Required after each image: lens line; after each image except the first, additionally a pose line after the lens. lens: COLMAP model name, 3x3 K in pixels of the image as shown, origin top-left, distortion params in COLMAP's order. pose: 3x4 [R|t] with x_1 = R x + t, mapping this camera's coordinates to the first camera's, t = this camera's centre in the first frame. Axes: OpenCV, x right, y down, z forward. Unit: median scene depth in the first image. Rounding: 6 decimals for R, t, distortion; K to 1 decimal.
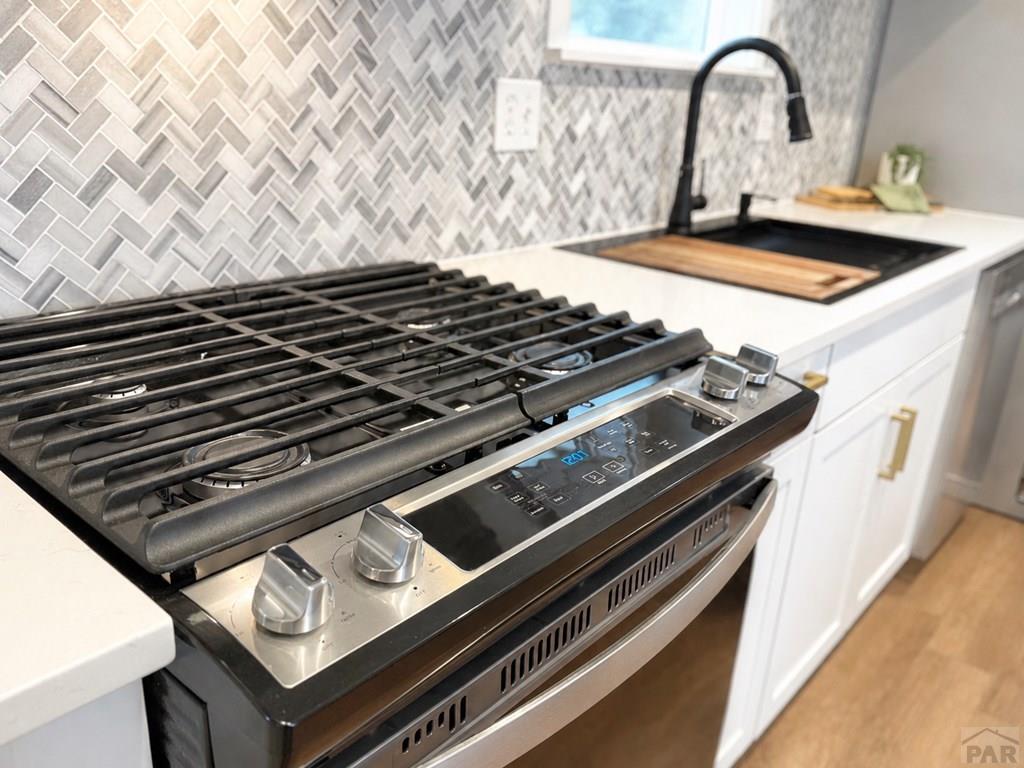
lens RADIAL K [[815.8, 0, 512.4], [0, 815.8, 387.0], [0, 0, 1]] dist [0.000745, -0.053510]
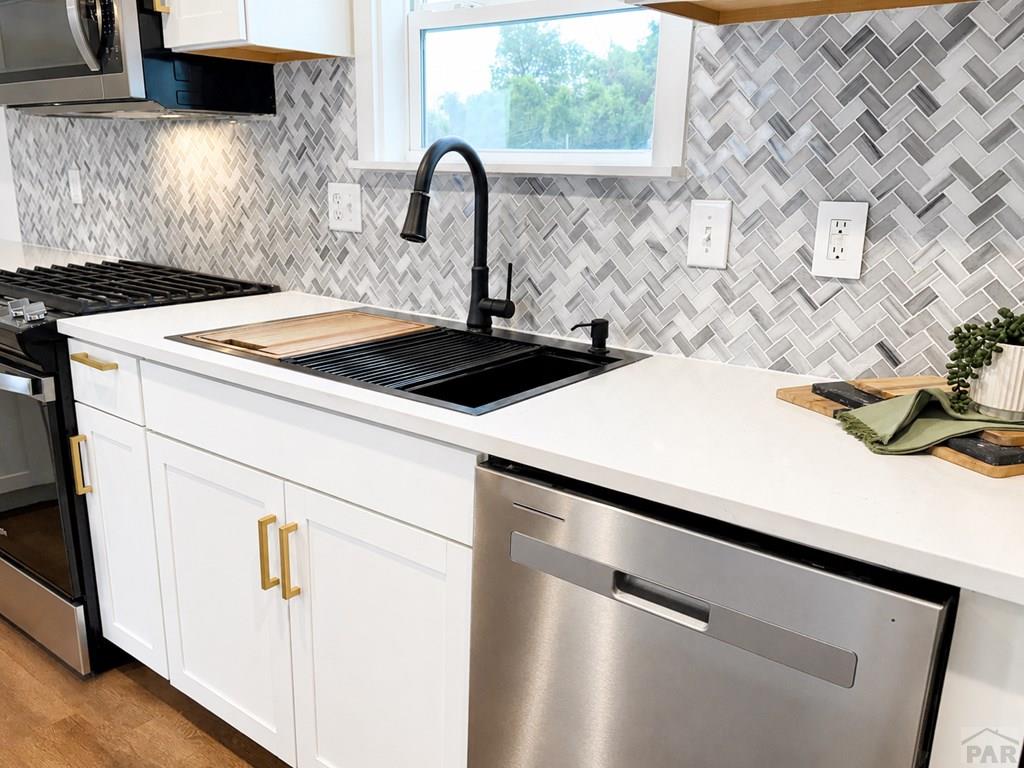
lens RADIAL K [[815.8, 0, 512.4], [0, 815.8, 387.0], [0, 0, 1]] dist [0.000745, -0.053510]
pose [[0.087332, 0.216939, -0.972271, 1.554009], [-0.367956, 0.914005, 0.170888, -0.411724], [0.925733, 0.342829, 0.159646, 1.193248]]
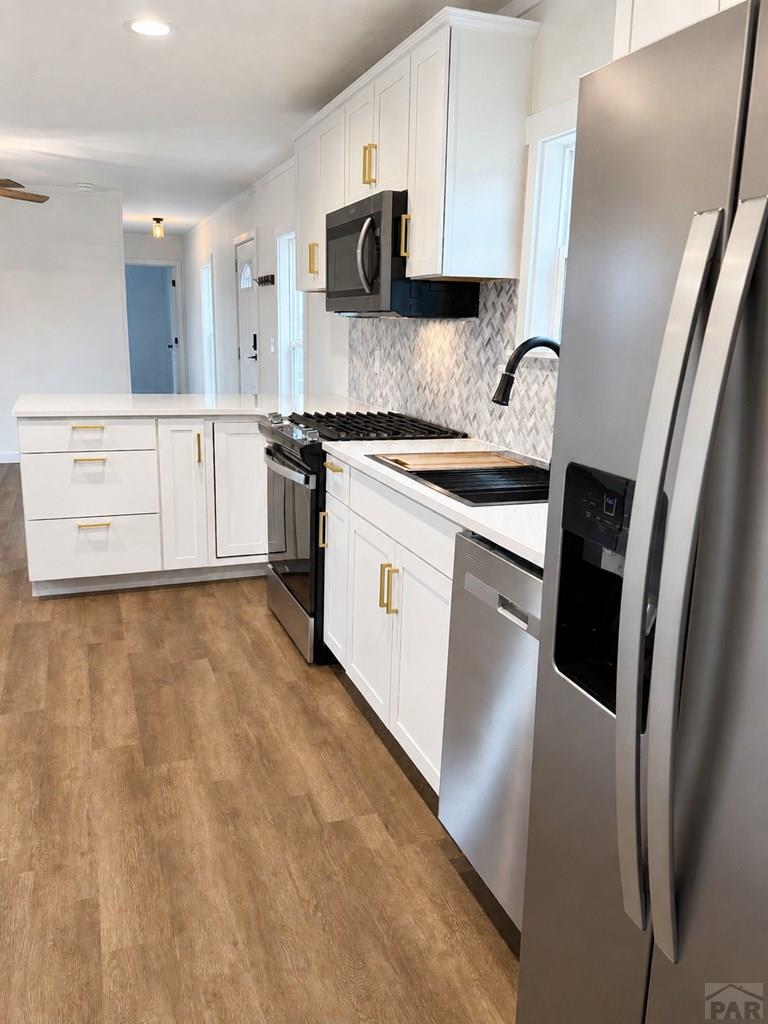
lens RADIAL K [[796.1, 0, 384.0], [0, 796.1, 512.0], [0, 0, 1]] dist [0.005476, 0.000882]
pose [[-0.477585, 0.139024, -0.867516, 2.020682], [-0.350867, 0.875066, 0.333393, -0.631652], [0.805484, 0.463607, -0.369140, 1.711327]]
